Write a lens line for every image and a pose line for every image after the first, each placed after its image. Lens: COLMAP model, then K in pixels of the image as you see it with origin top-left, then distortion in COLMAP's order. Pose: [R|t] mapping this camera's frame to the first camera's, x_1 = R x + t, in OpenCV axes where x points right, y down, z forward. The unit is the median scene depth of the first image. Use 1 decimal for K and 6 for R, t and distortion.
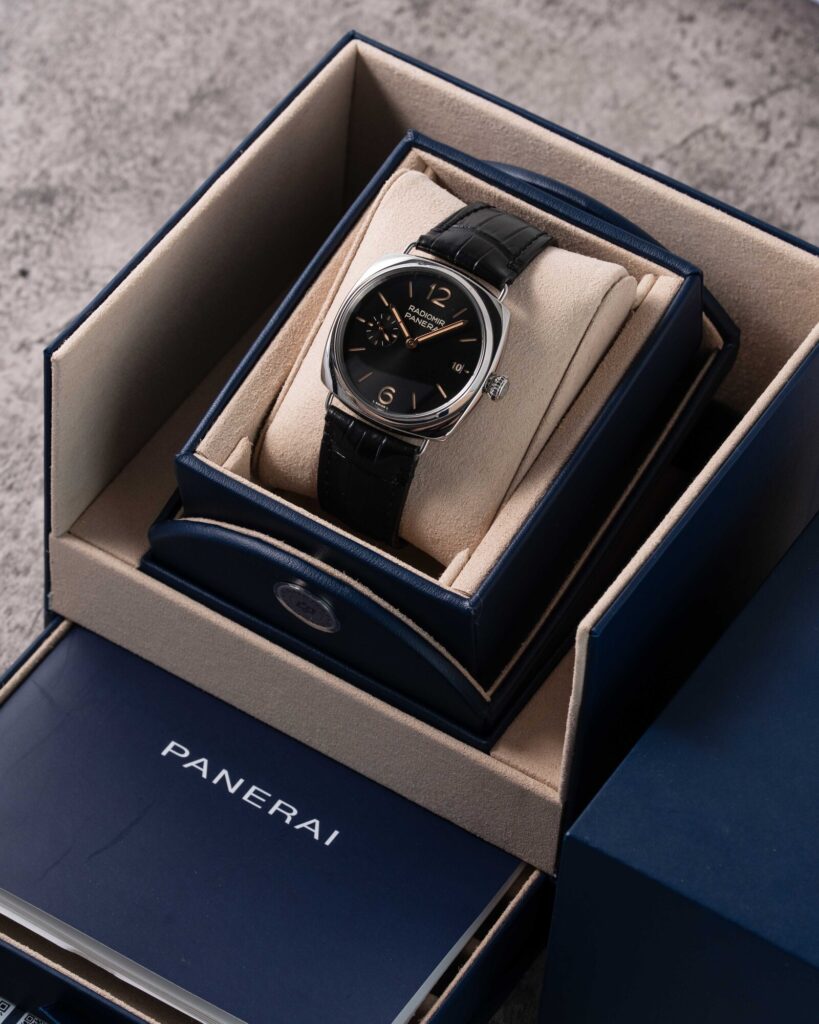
lens RADIAL K [[4276.1, 0, 409.2], [0, 4276.1, 510.9], [0, 0, 1]] dist [0.061807, 0.000000]
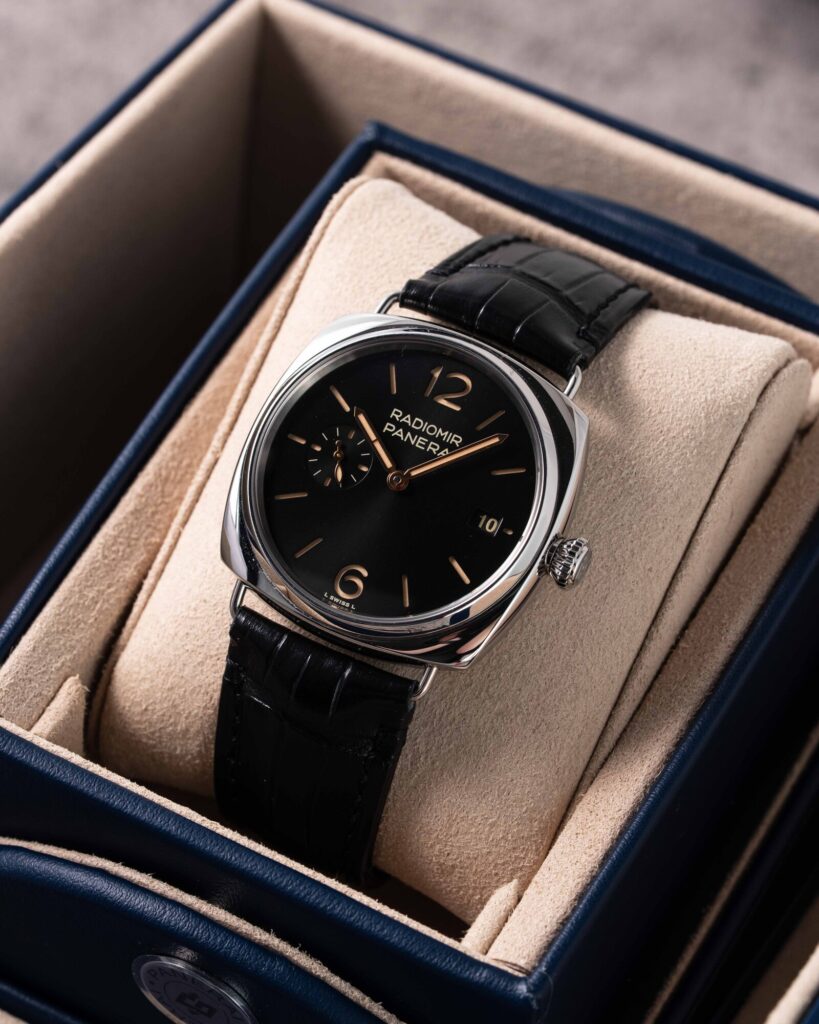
lens RADIAL K [[4276.1, 0, 409.4], [0, 4276.1, 510.1], [0, 0, 1]] dist [0.061807, 0.000000]
pose [[0.998729, -0.013299, 0.048618, -0.022906], [0.018255, 0.994518, -0.102957, 0.017073], [-0.046982, 0.103714, 0.993497, 0.486090]]
